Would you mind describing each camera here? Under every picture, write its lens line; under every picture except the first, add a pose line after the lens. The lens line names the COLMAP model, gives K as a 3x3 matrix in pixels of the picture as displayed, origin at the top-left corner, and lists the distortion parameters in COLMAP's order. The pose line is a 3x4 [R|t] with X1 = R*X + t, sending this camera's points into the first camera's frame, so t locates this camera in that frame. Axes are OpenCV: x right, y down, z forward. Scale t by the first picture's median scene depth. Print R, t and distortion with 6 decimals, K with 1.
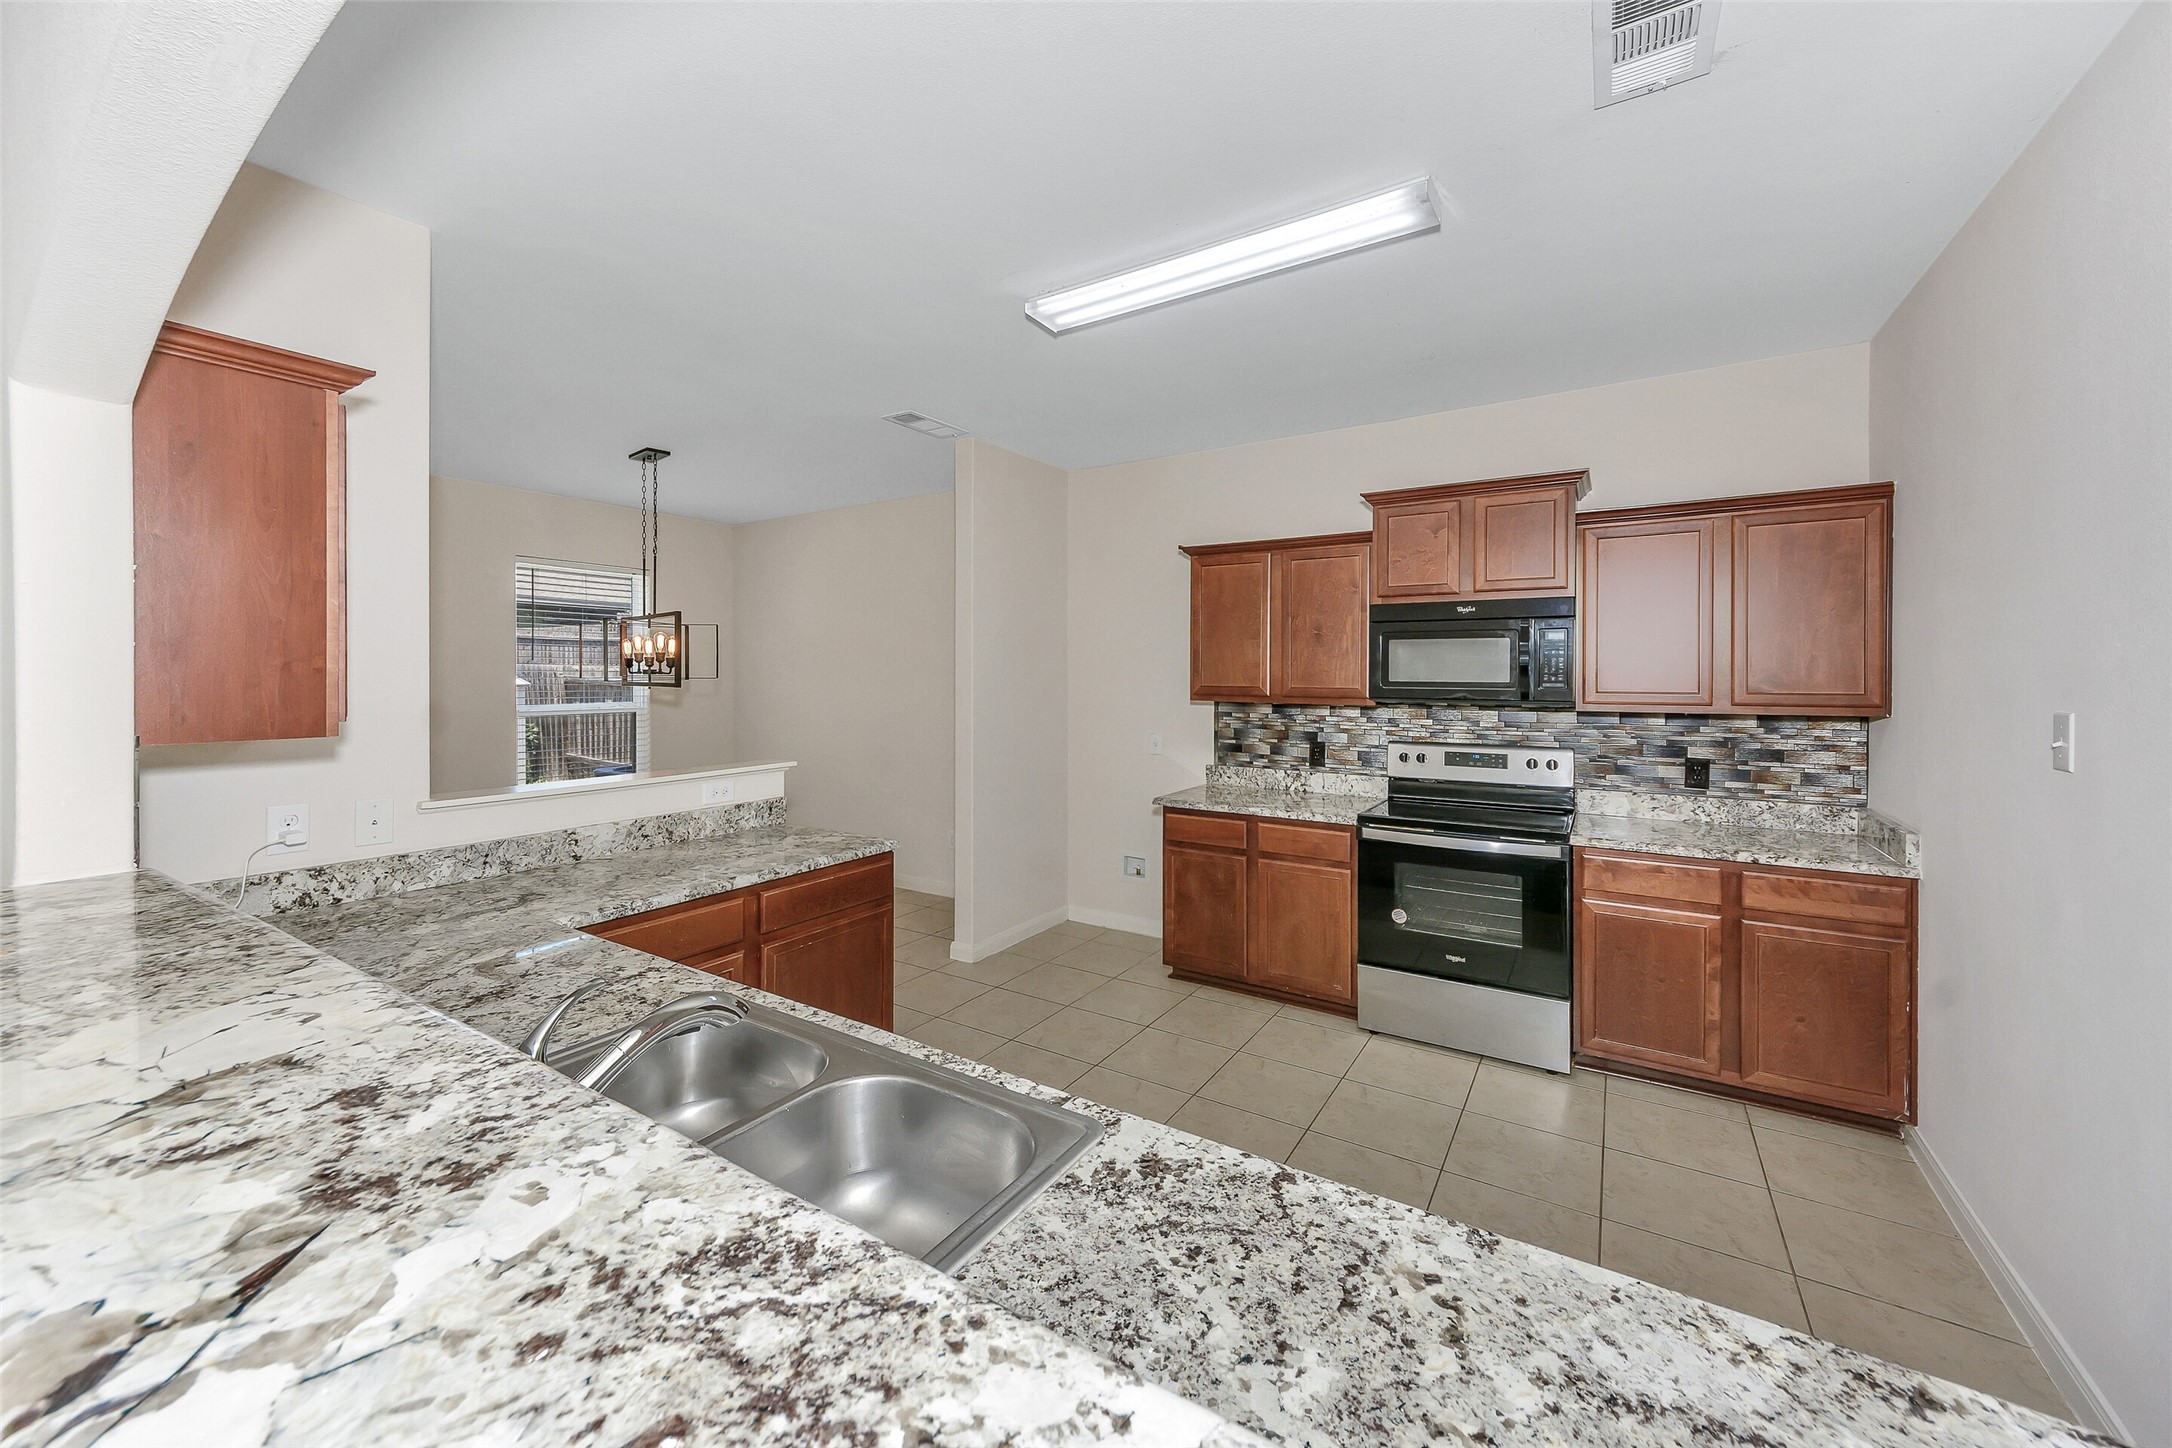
lens RADIAL K [[818.7, 0, 1065.8], [0, 818.7, 675.0], [0, 0, 1]] dist [0.025686, -0.010937]
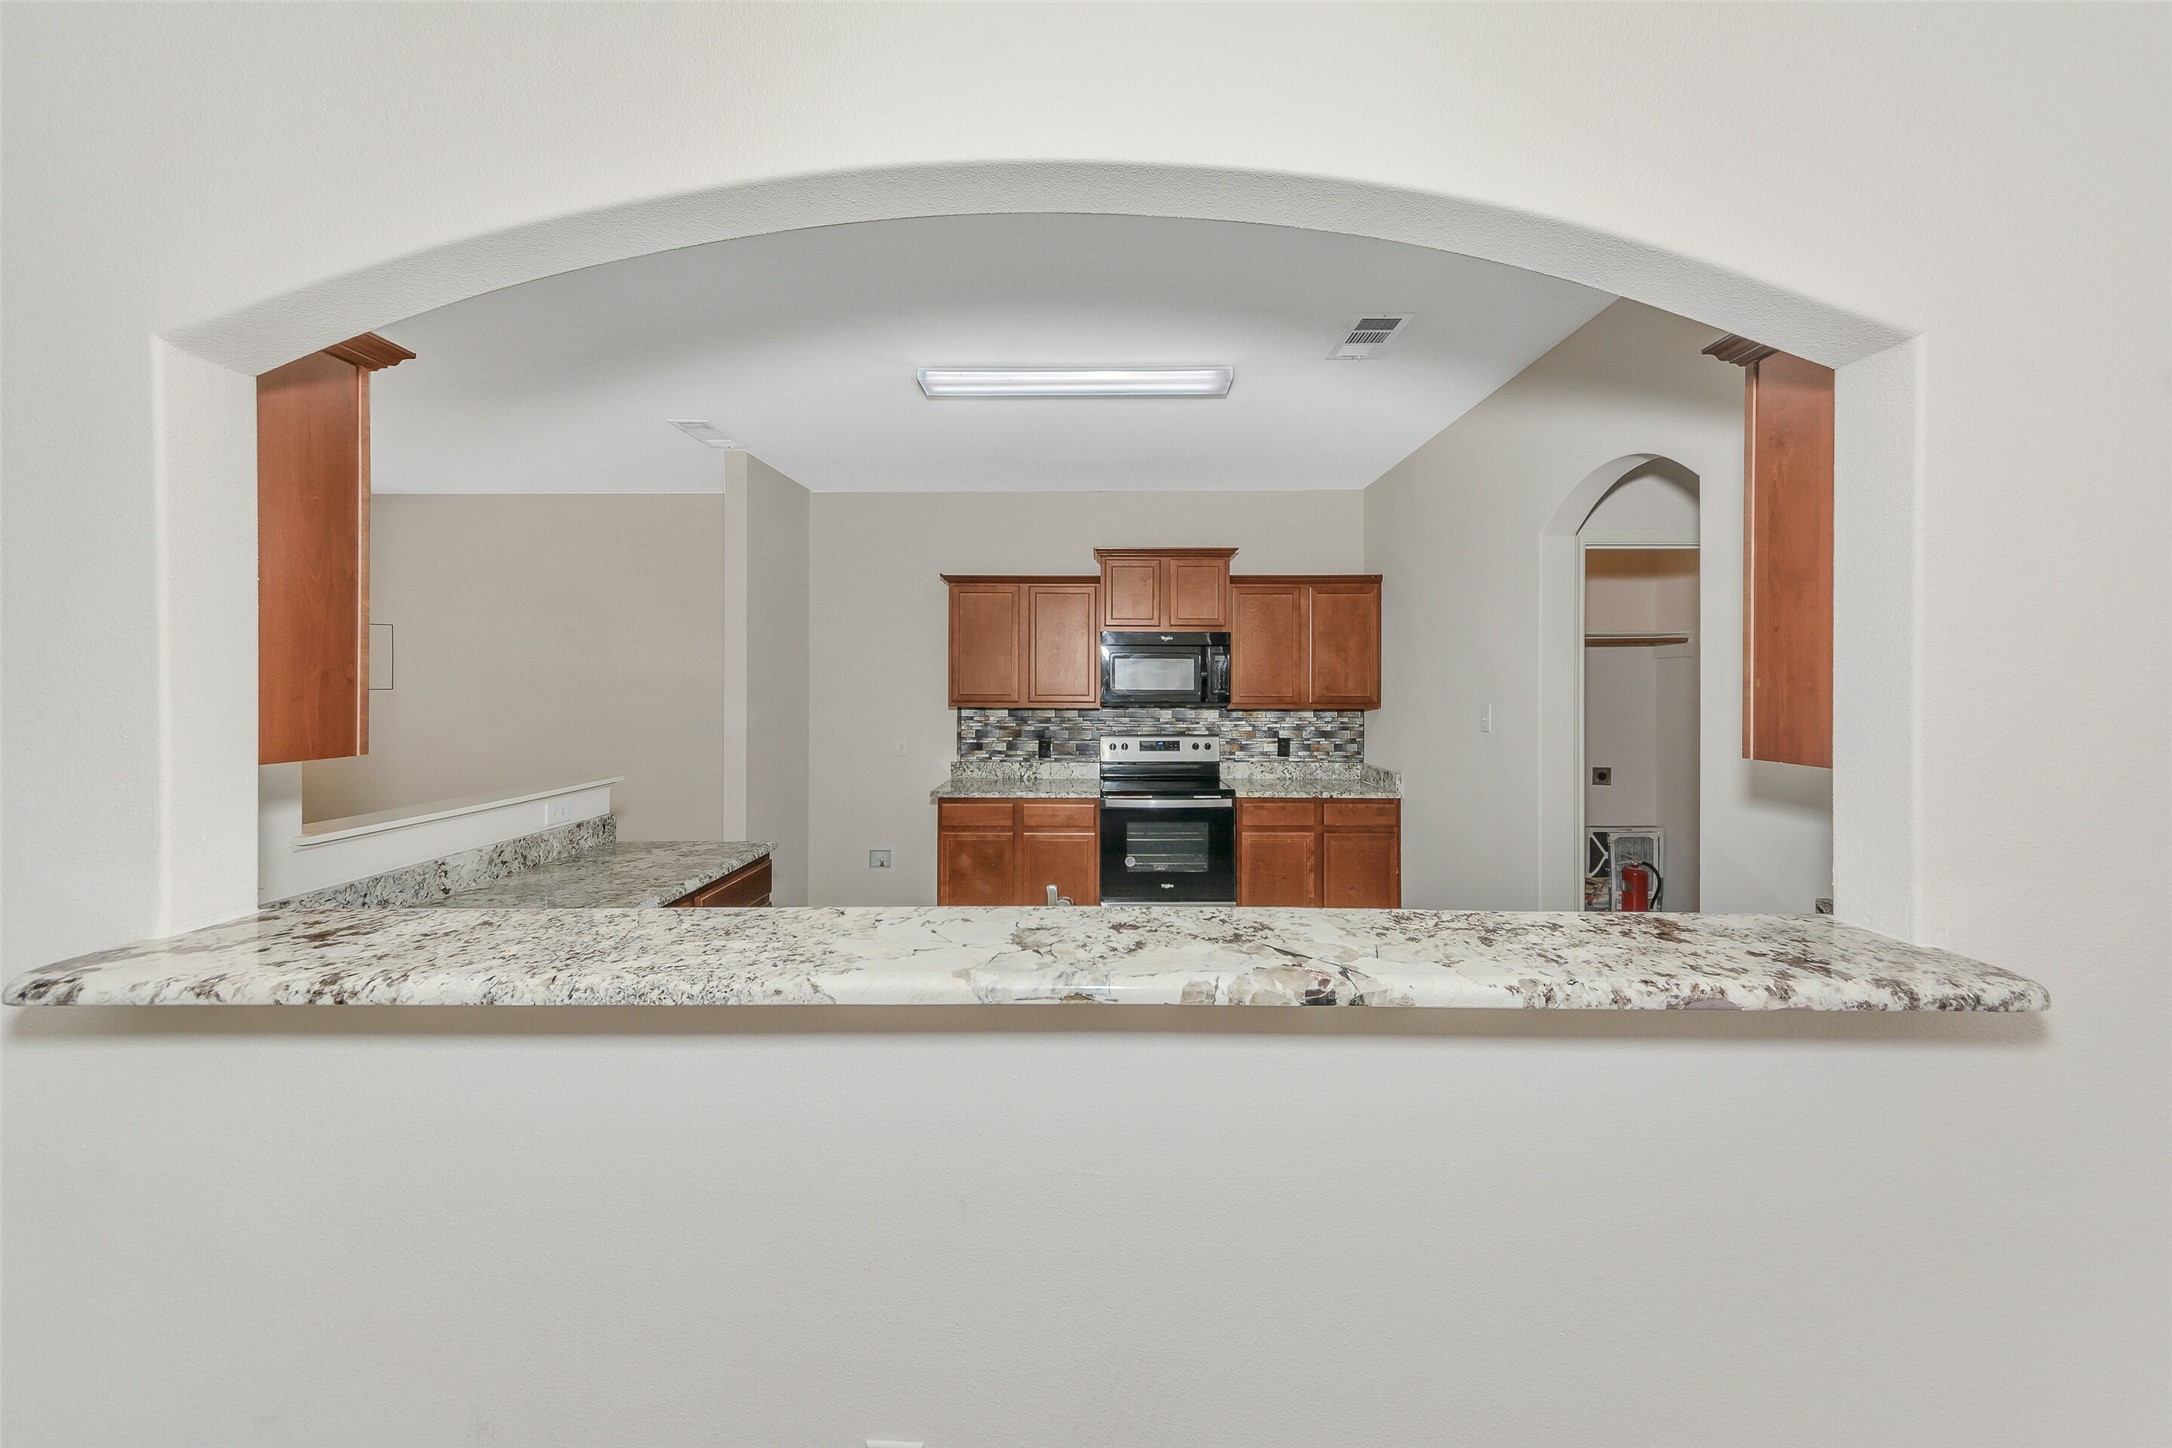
lens RADIAL K [[790.4, 0, 1091.8], [0, 790.4, 671.9], [0, 0, 1]] dist [0.020203, -0.009371]
pose [[0.844459, 0.008728, 0.535550, -0.354211], [-0.000080, 0.999869, -0.016170, -0.000208], [-0.535621, 0.013612, 0.844349, -0.073926]]
